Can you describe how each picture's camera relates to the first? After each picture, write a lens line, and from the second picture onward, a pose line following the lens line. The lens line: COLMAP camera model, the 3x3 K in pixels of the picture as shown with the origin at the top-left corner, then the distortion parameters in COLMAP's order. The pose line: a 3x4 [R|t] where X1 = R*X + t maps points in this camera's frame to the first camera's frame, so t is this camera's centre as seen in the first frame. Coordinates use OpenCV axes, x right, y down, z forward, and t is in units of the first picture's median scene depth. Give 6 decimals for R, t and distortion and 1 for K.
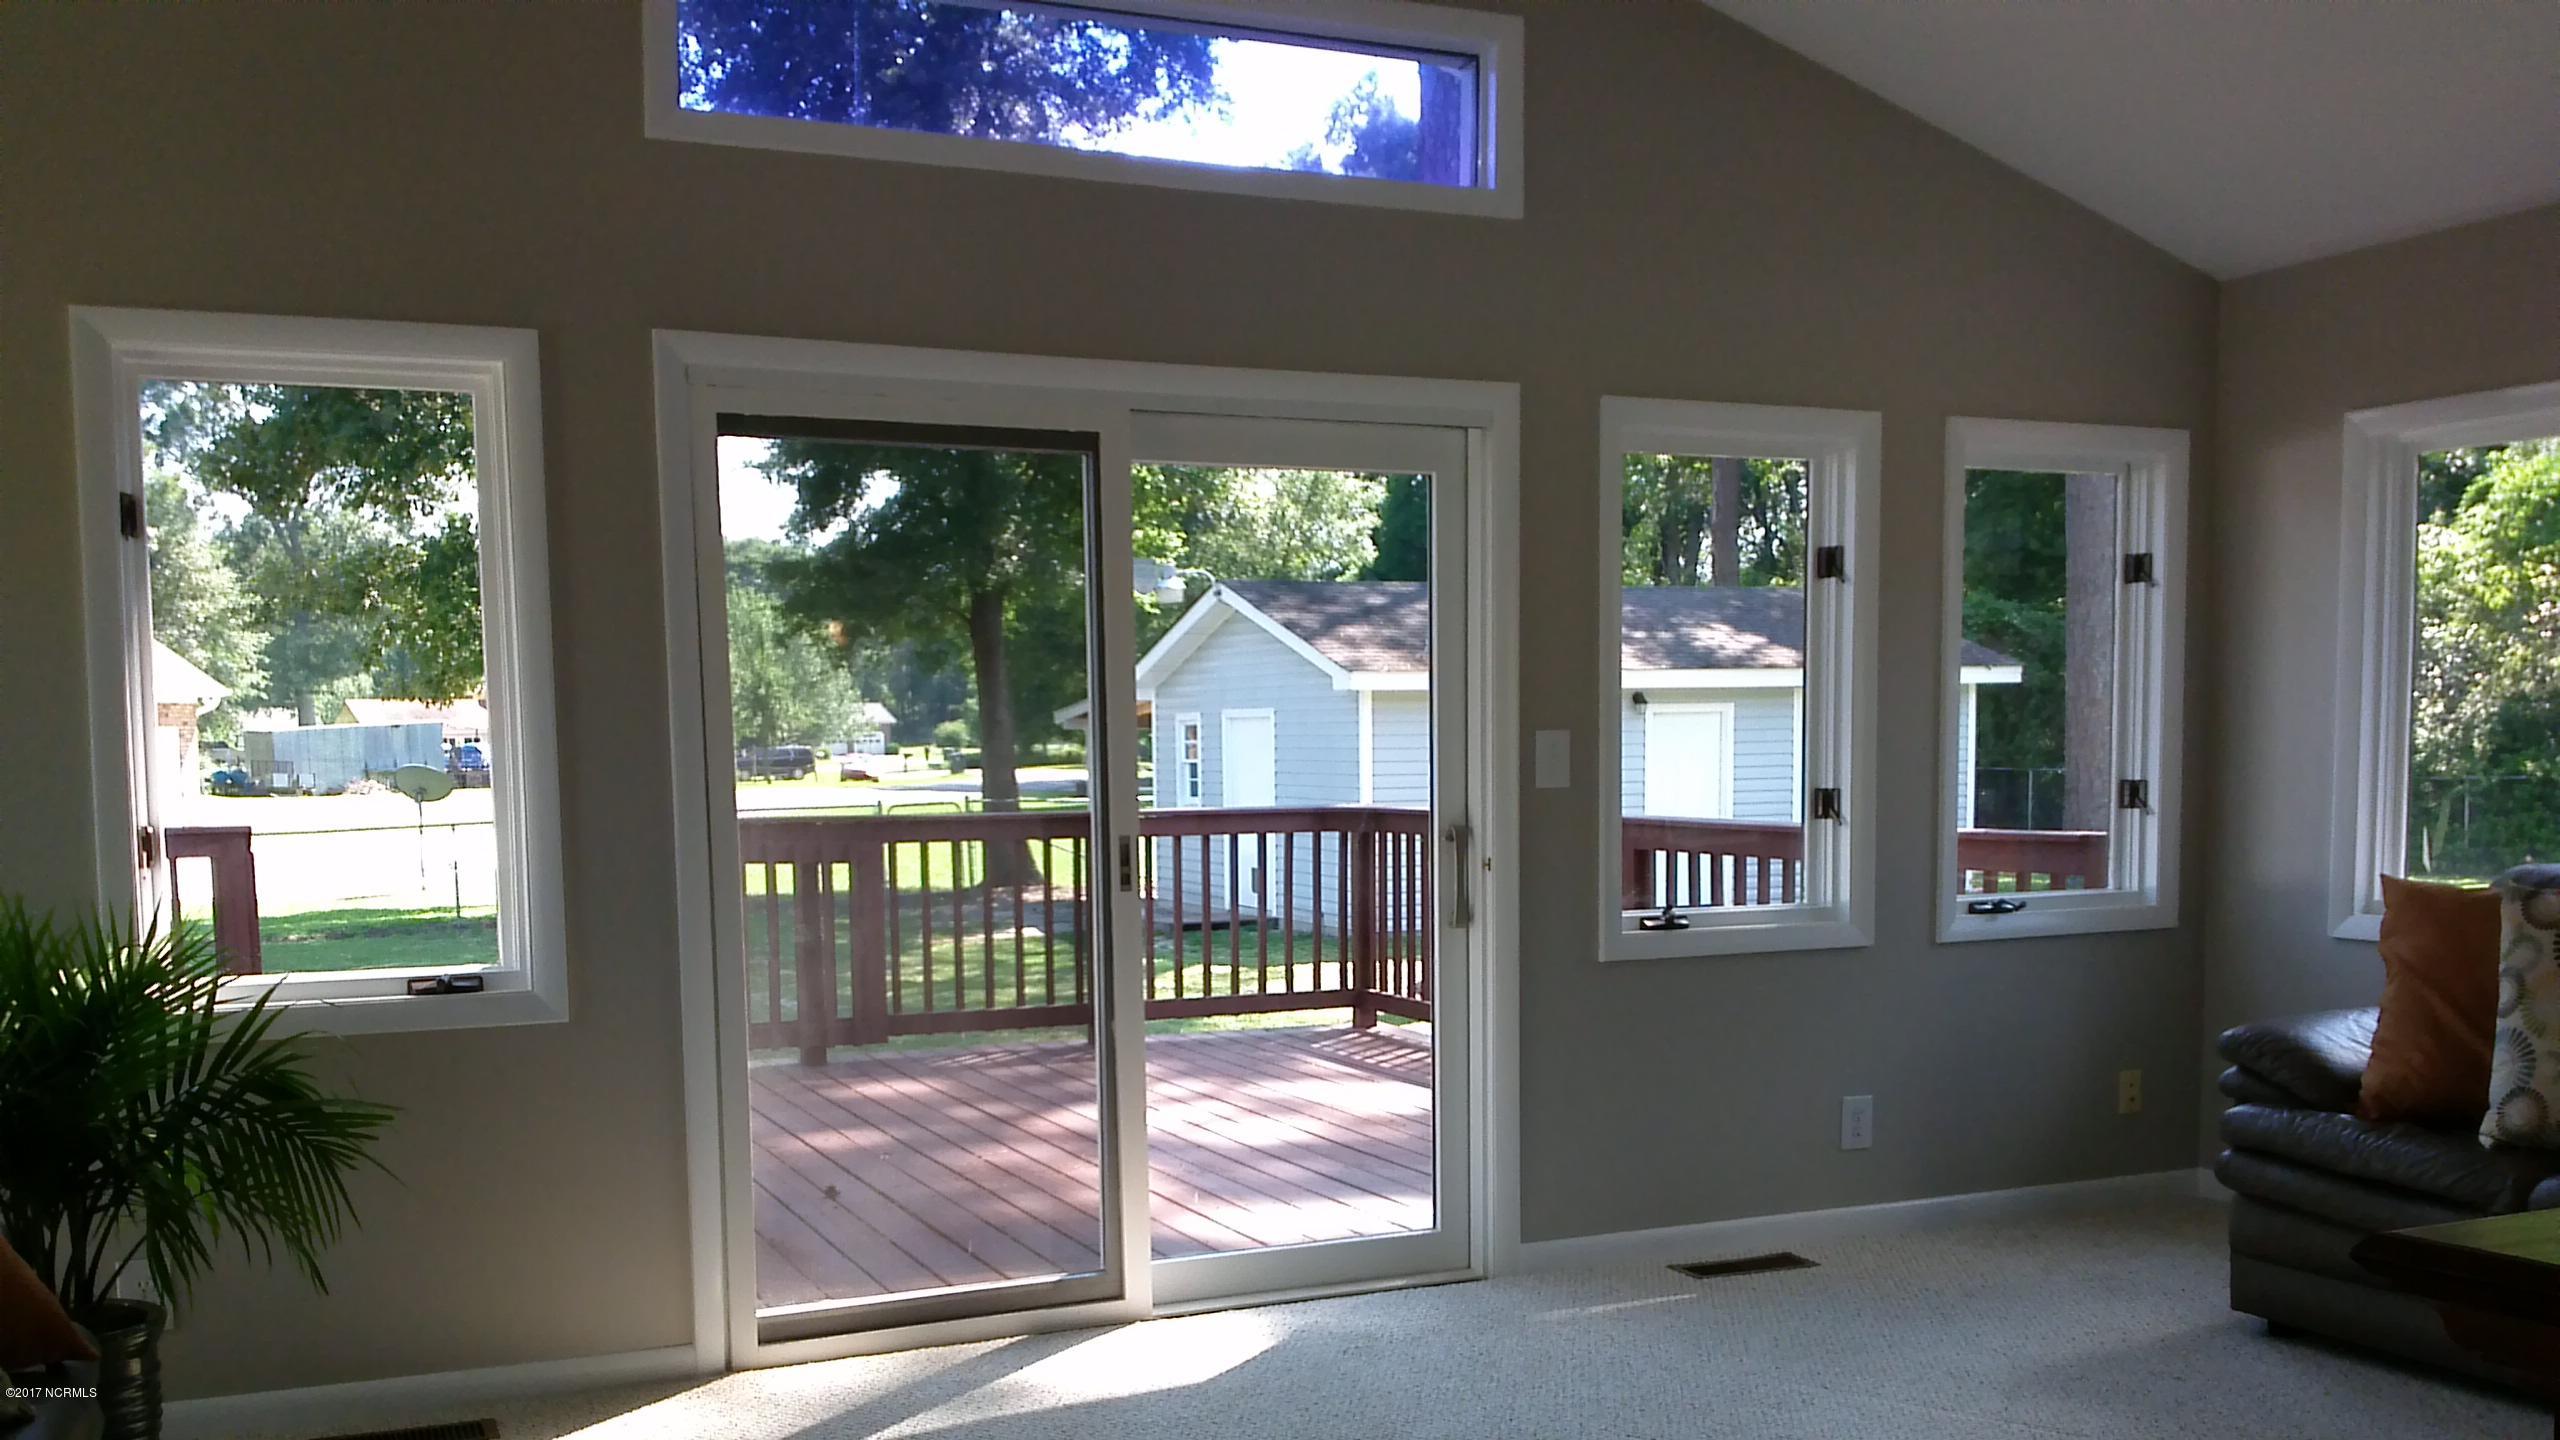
lens RADIAL K [[2319.4, 0, 1280.0], [0, 2319.4, 720.0], [0, 0, 1]] dist [-0.000614, -0.119758]
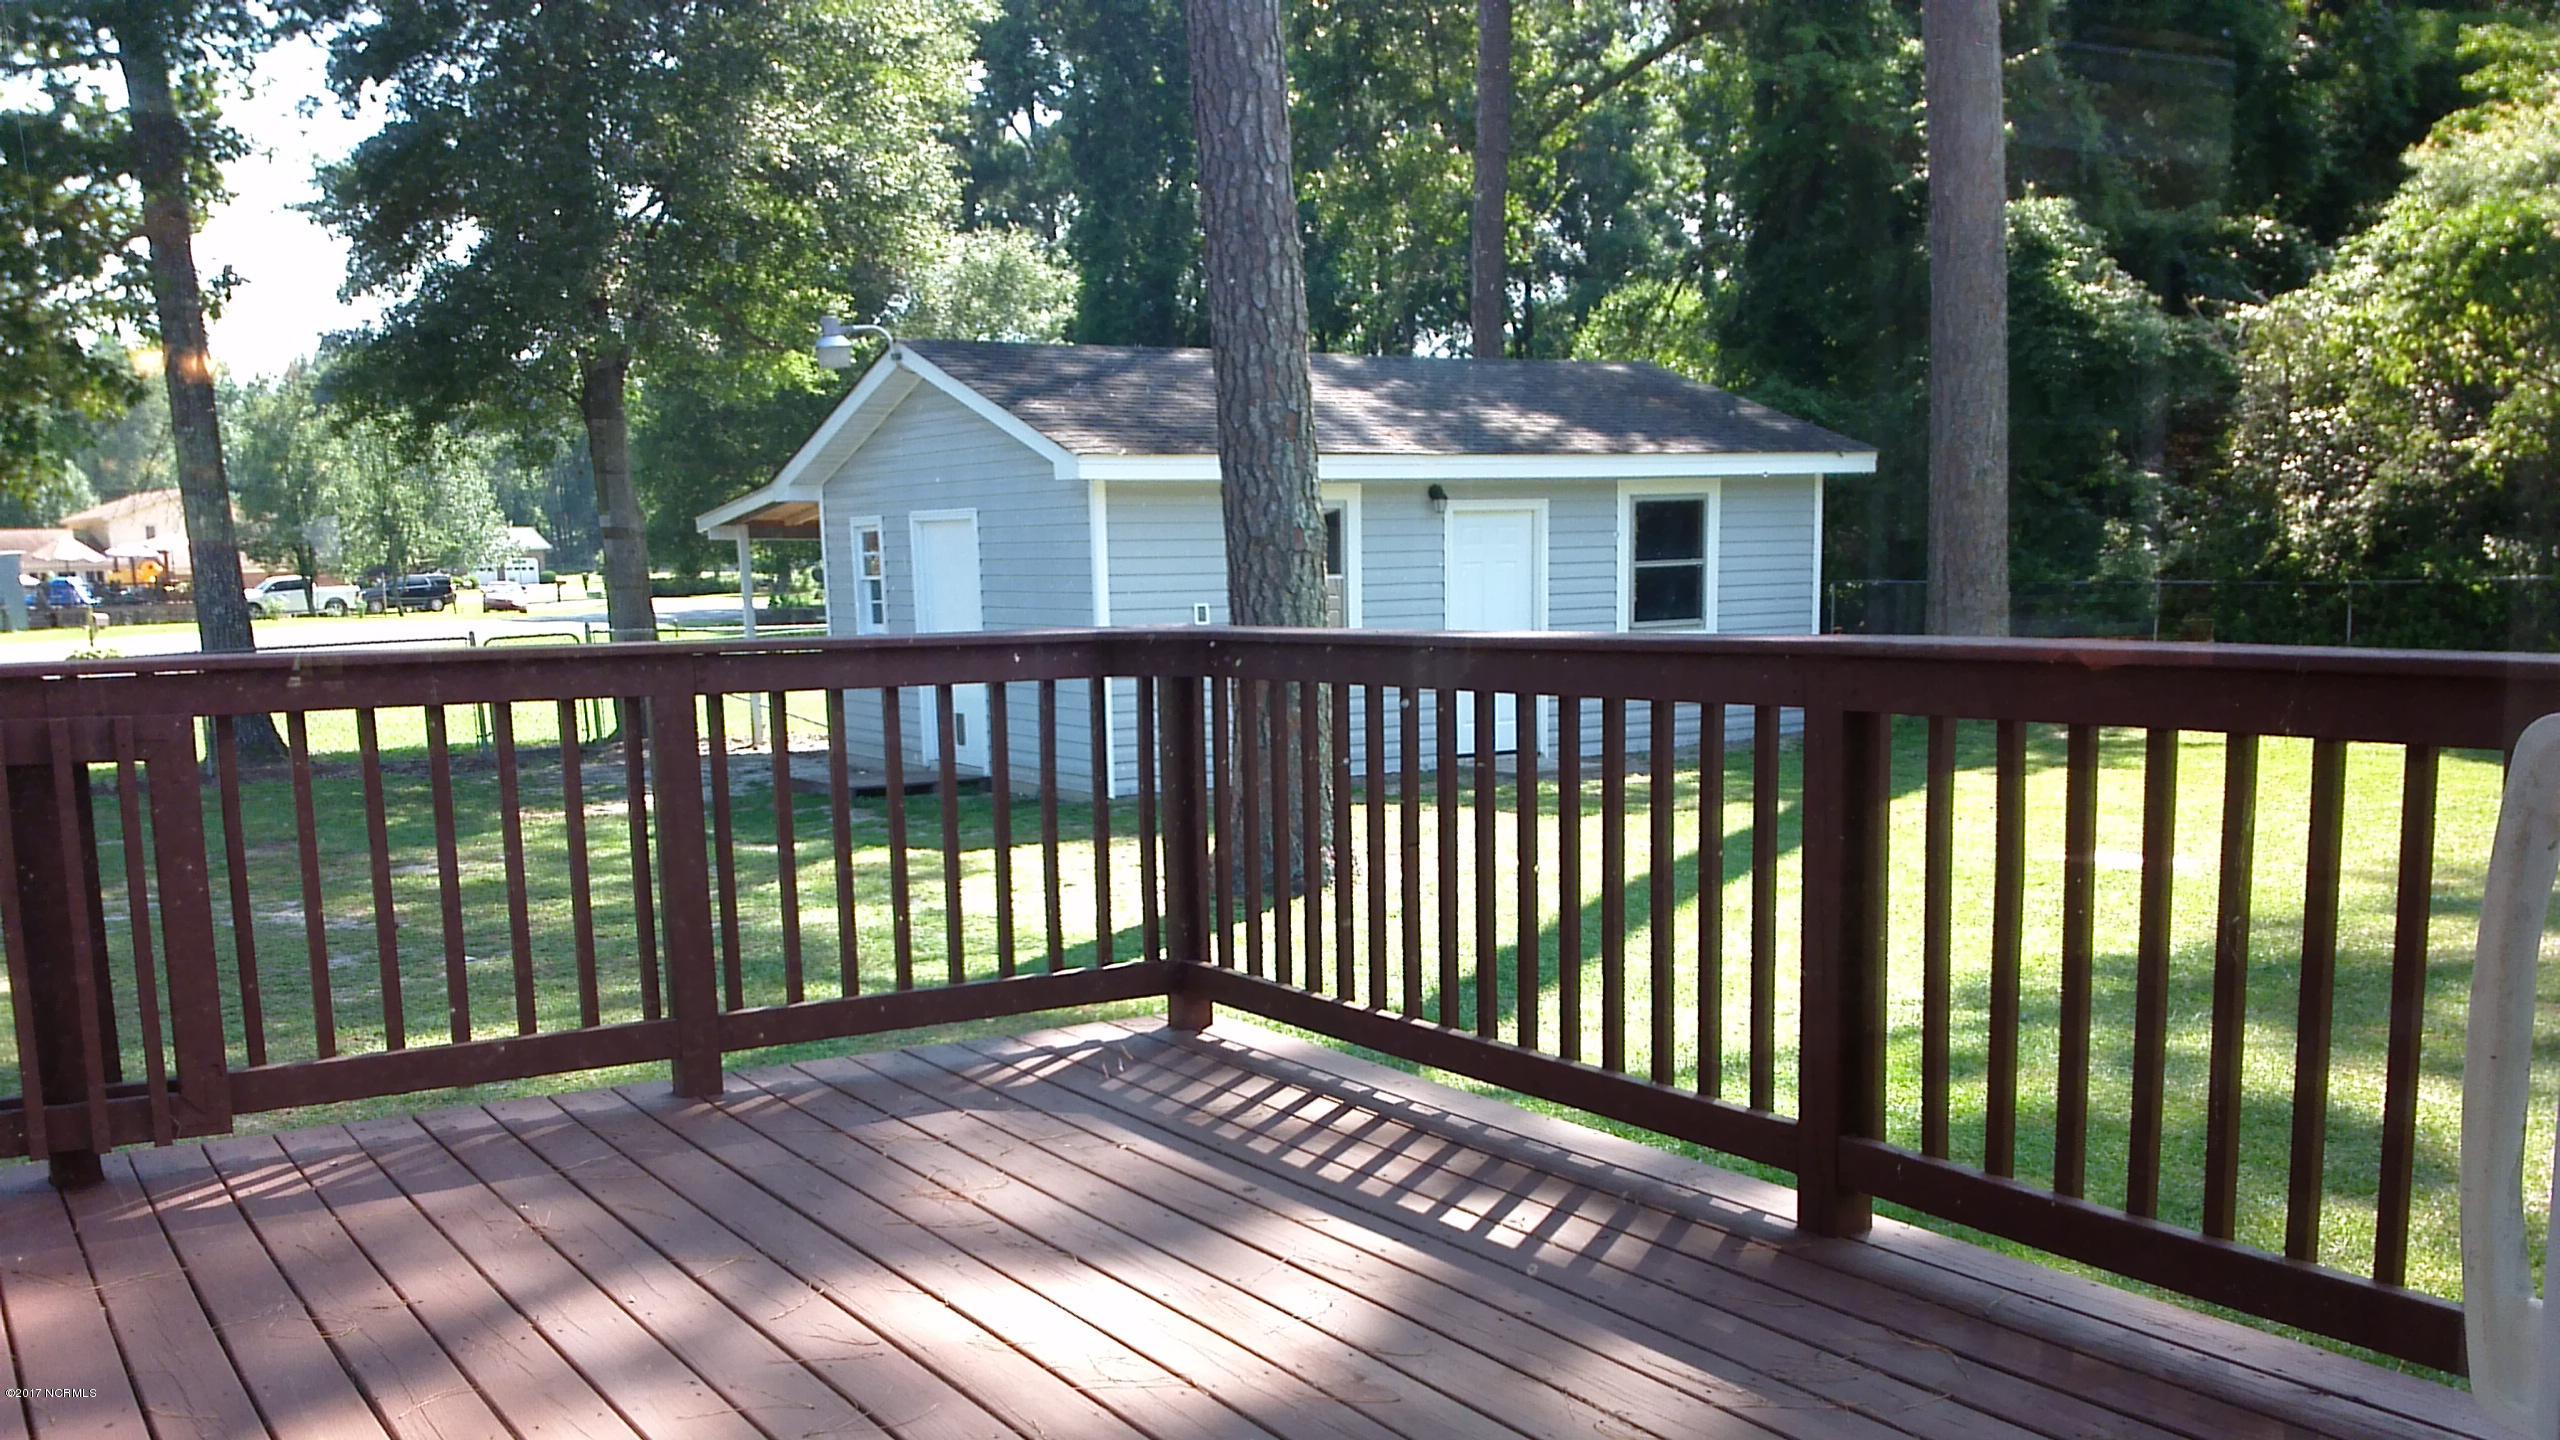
lens RADIAL K [[2255.1, 0, 1294.9], [0, 2255.1, 936.4], [0, 0, 1]] dist [0.113425, -0.323209]
pose [[0.989975, -0.031729, 0.137634, -0.005596], [0.007964, 0.985431, 0.169887, 0.007702], [-0.141019, -0.167088, 0.975805, 0.196322]]
